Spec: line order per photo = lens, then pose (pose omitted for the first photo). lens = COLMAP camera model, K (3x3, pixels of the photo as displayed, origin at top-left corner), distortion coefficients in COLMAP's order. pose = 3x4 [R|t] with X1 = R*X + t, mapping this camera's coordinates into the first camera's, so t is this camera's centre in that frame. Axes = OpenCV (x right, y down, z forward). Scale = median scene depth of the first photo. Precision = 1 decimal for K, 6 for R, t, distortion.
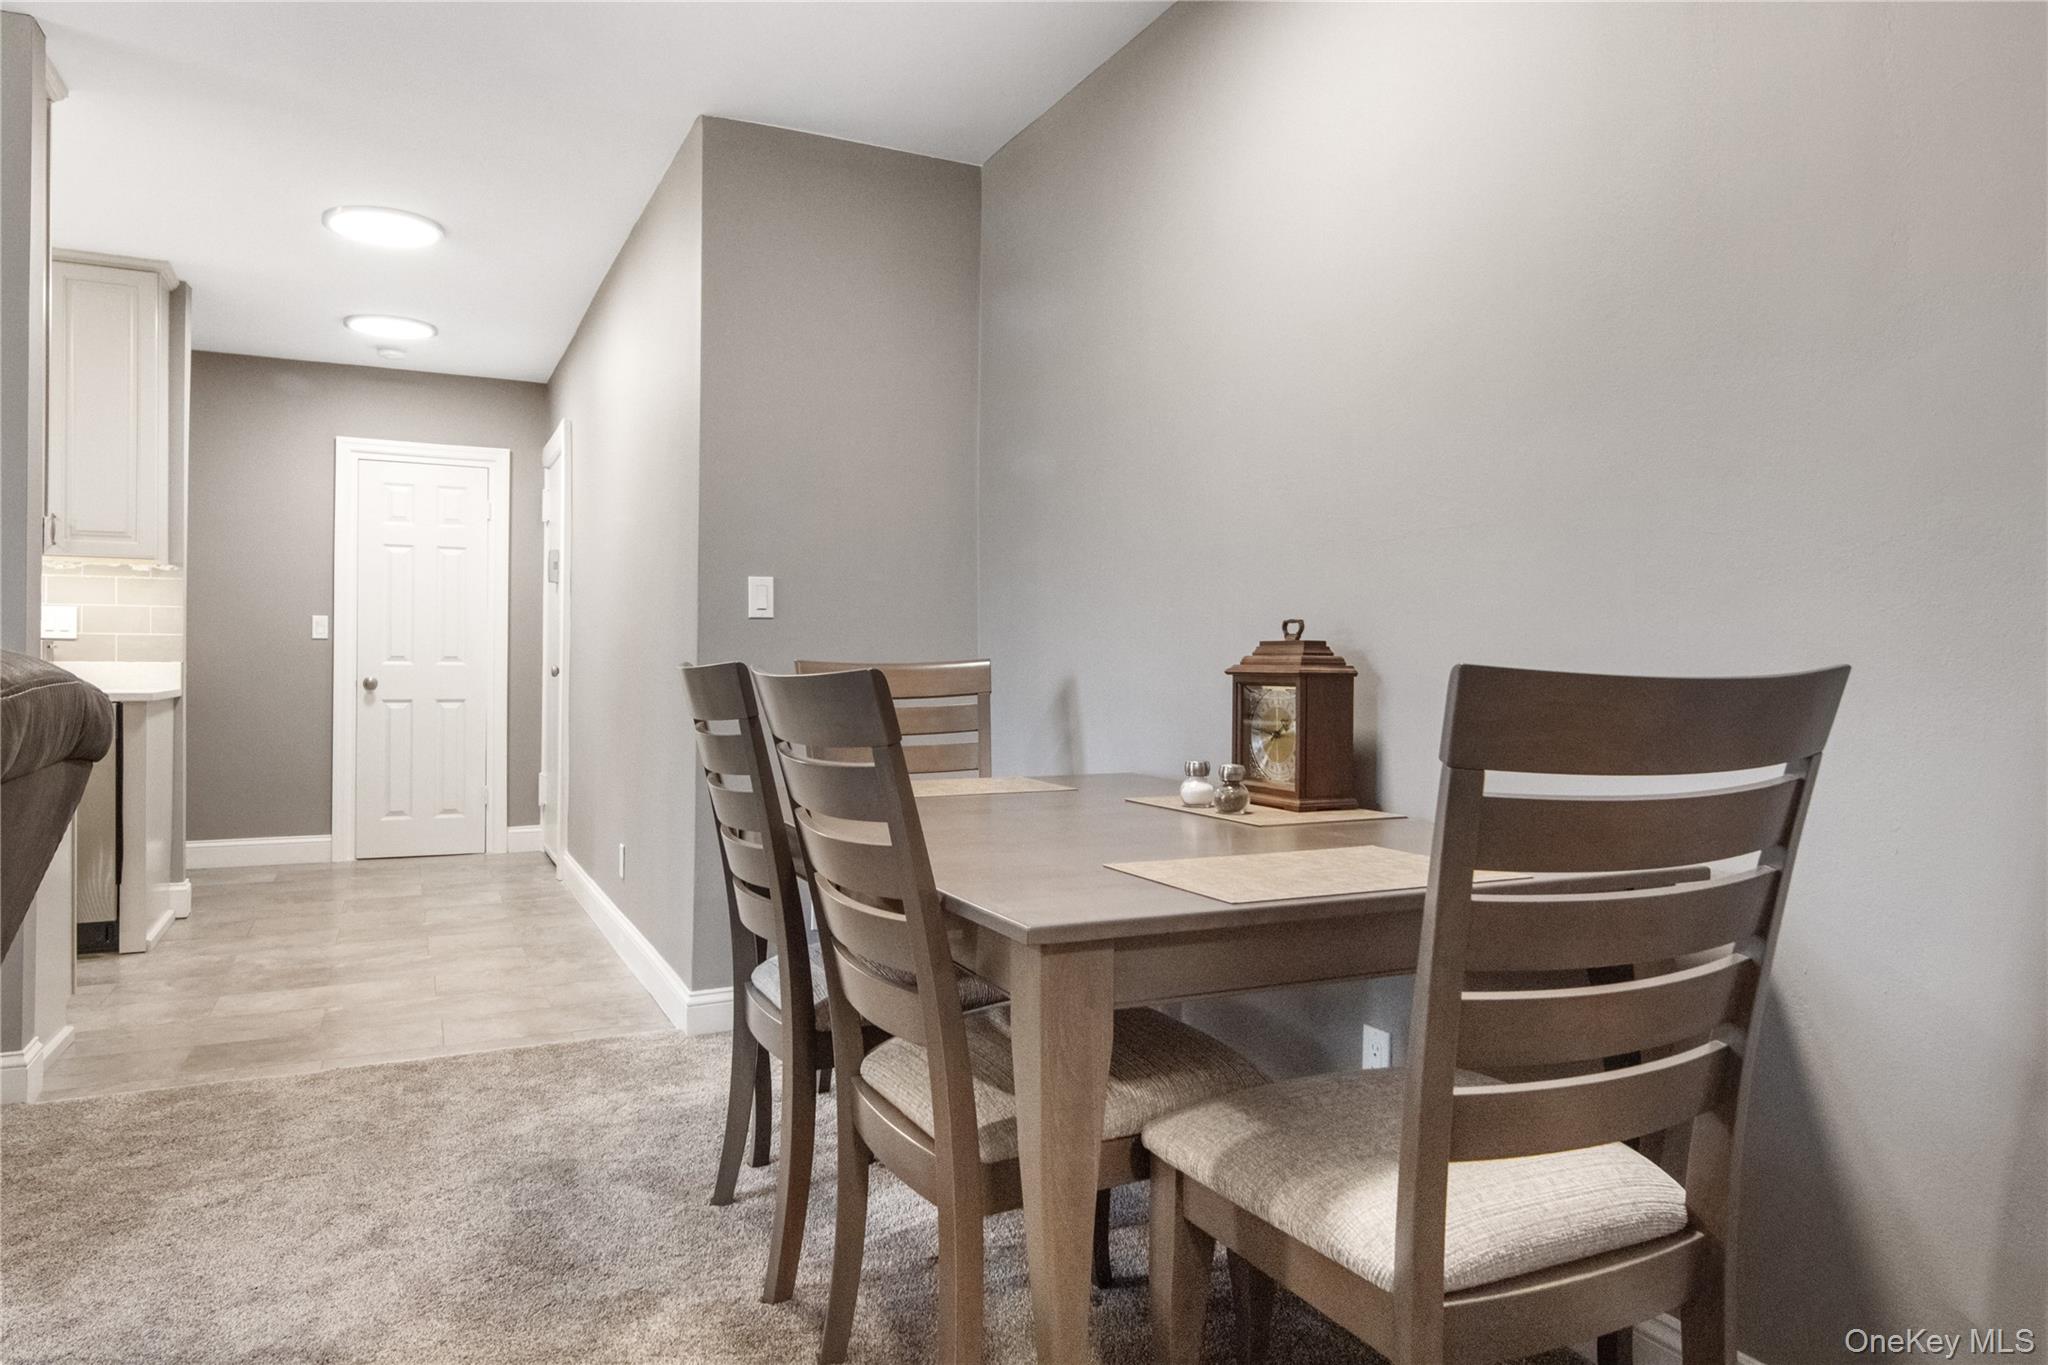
lens RADIAL K [[1310.5, 0, 1038.9], [0, 1310.5, 663.9], [0, 0, 1]] dist [-0.001986, -0.005202]
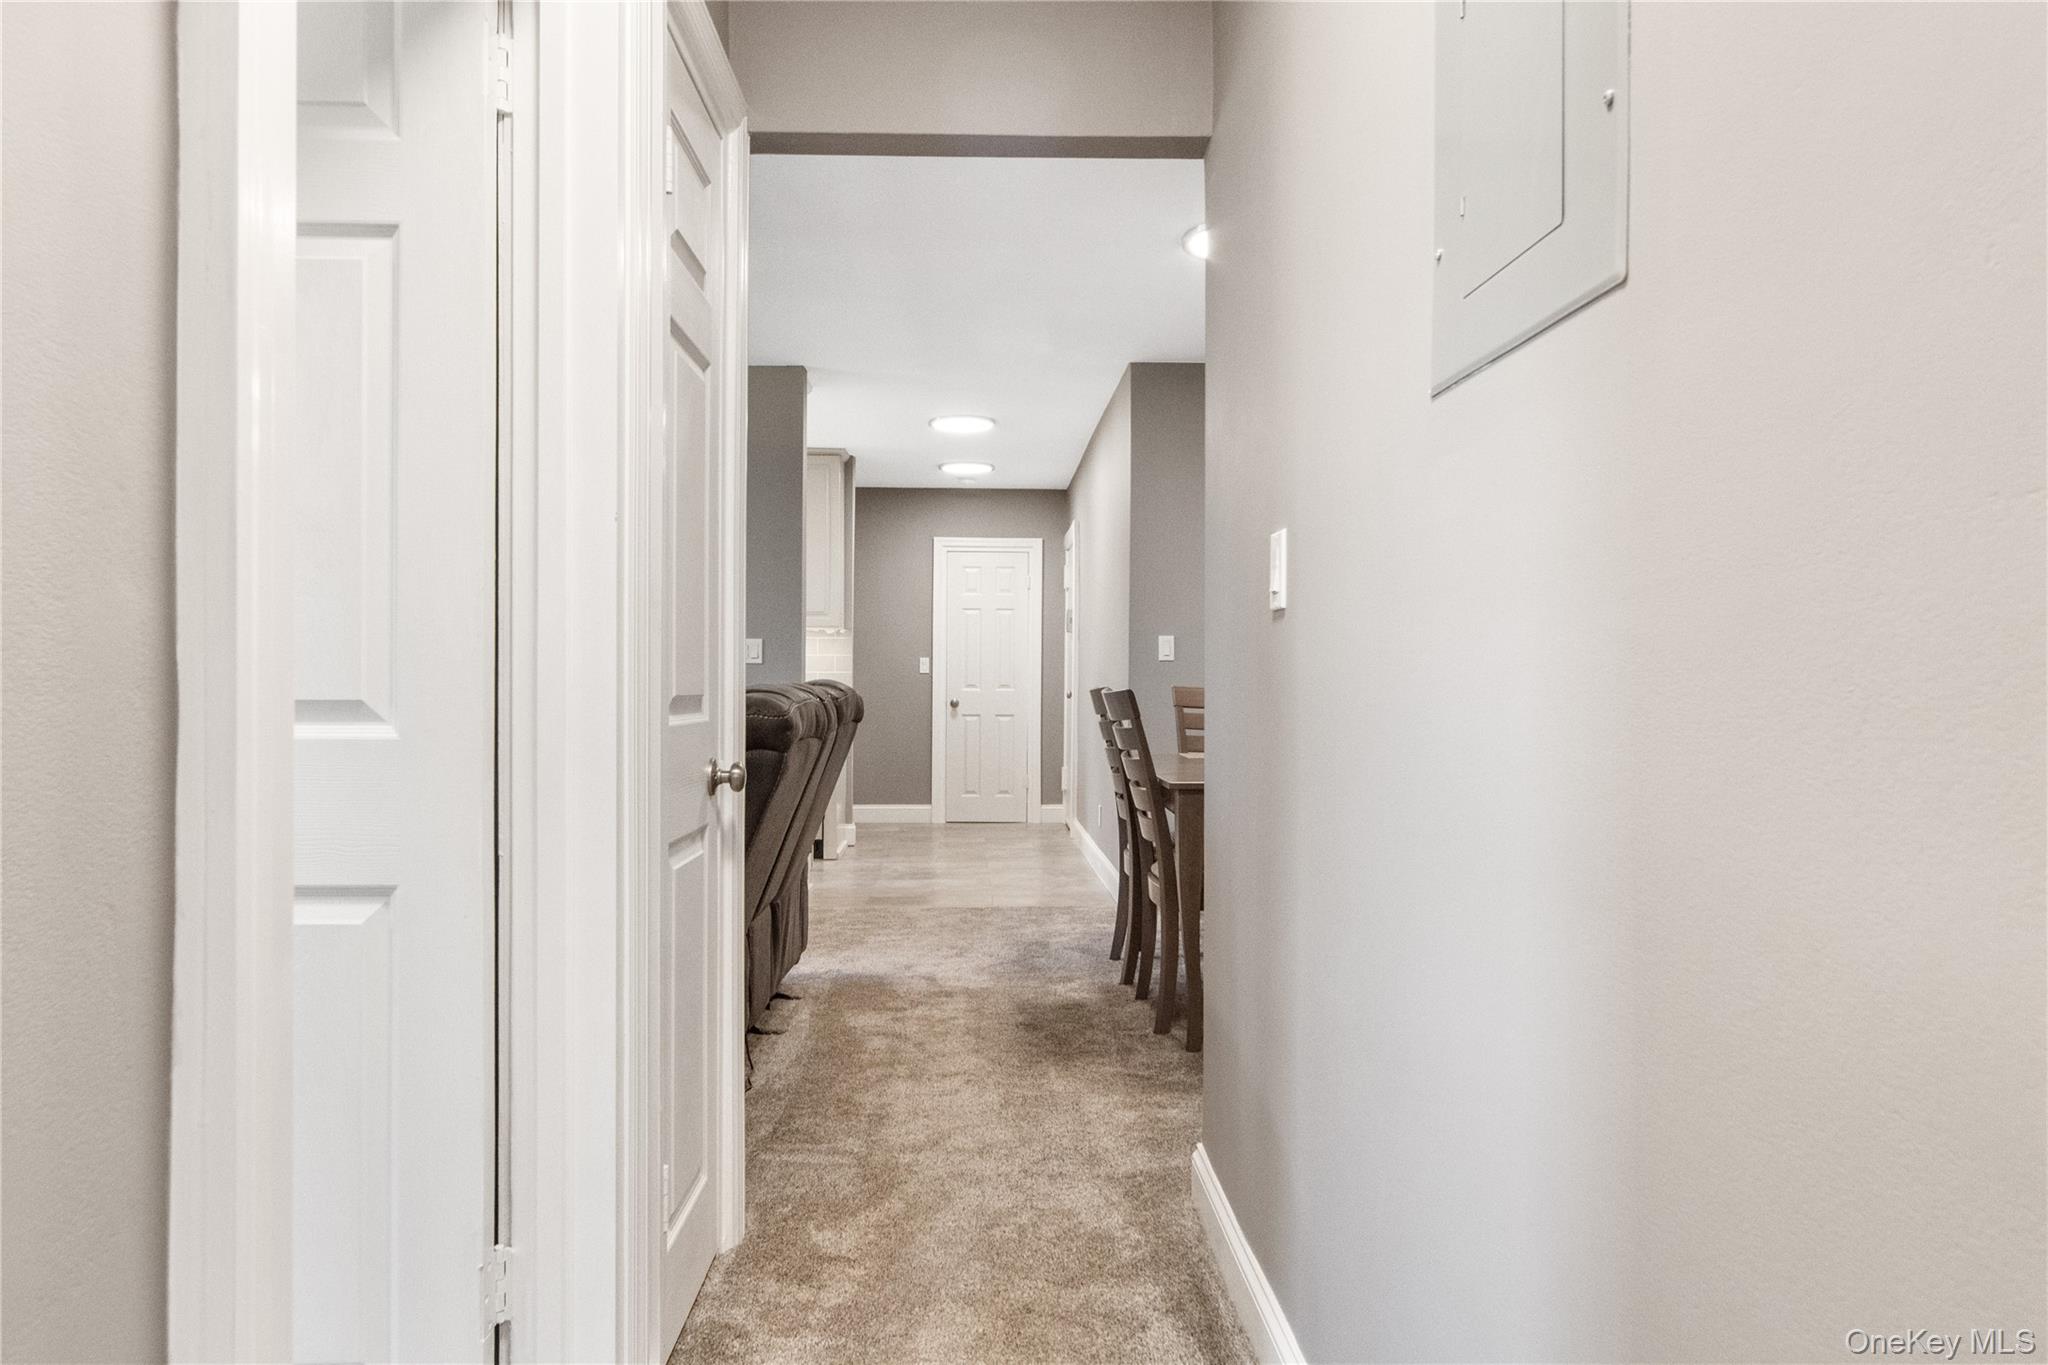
lens RADIAL K [[1310.5, 0, 1038.9], [0, 1310.5, 663.9], [0, 0, 1]] dist [-0.001986, -0.005202]
pose [[0.918386, -0.010382, -0.395550, 0.185990], [0.002339, 0.999781, -0.020810, 0.001702], [0.395679, 0.018187, 0.918209, -0.368099]]
